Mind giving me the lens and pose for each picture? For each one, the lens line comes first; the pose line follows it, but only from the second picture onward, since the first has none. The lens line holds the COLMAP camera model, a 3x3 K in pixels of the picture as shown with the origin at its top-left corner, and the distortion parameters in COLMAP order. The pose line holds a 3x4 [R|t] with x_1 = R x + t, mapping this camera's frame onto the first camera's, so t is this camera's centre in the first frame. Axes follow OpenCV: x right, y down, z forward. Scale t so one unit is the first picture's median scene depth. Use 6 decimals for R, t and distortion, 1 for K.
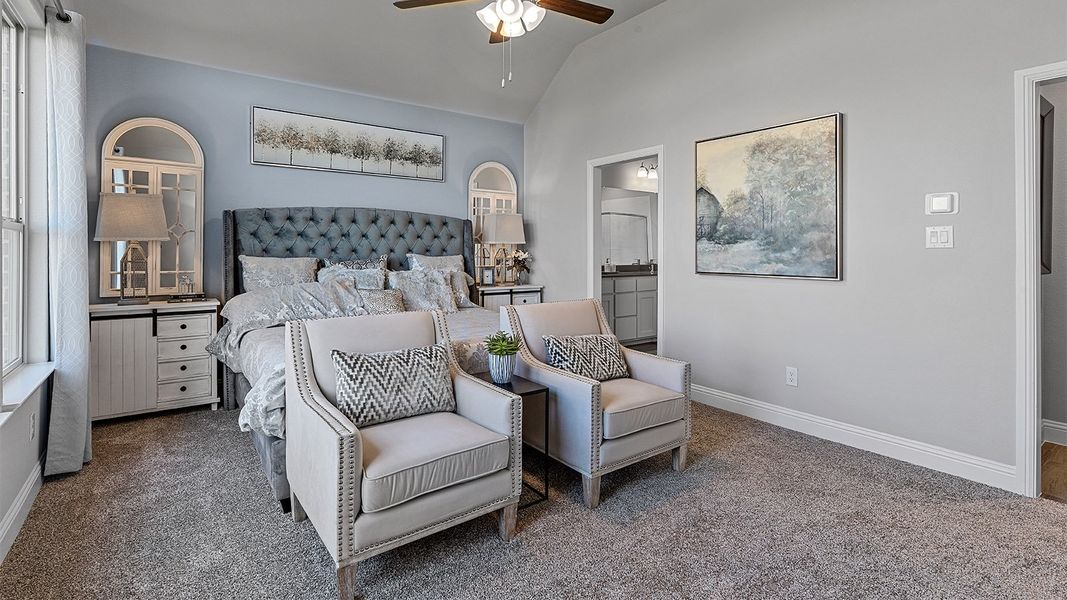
lens RADIAL K [[477.3, 0, 533.5], [0, 477.3, 300.0], [0, 0, 1]] dist [0.000210, -0.000011]
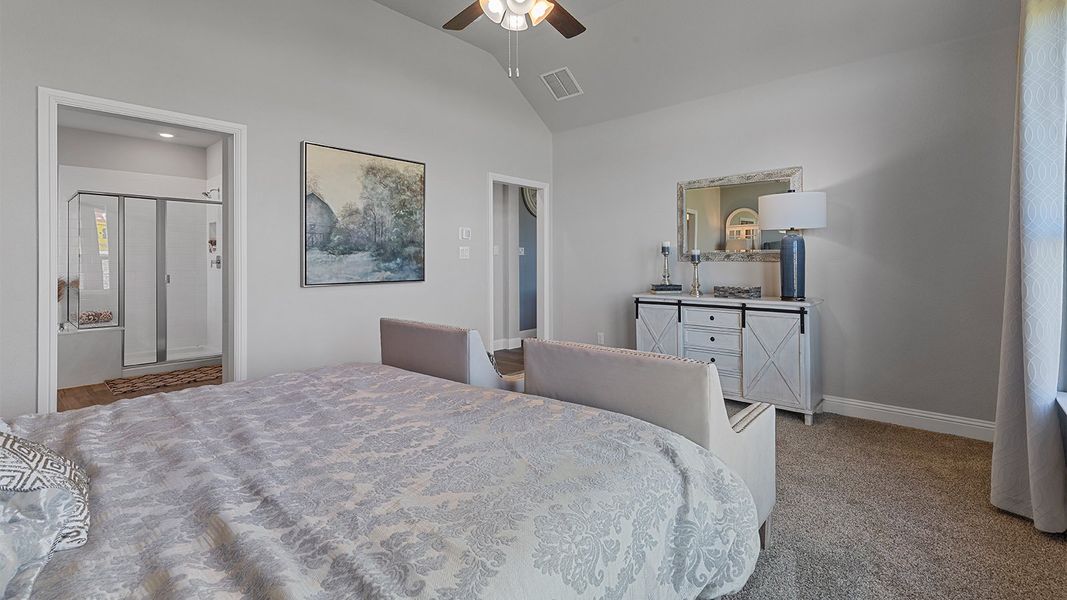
lens RADIAL K [[477.3, 0, 533.5], [0, 477.3, 300.0], [0, 0, 1]] dist [0.000210, -0.000011]
pose [[-0.197157, -0.075327, 0.977474, -0.720212], [0.110440, 0.988991, 0.098490, -0.082016], [-0.974131, 0.127370, -0.186667, 0.860394]]
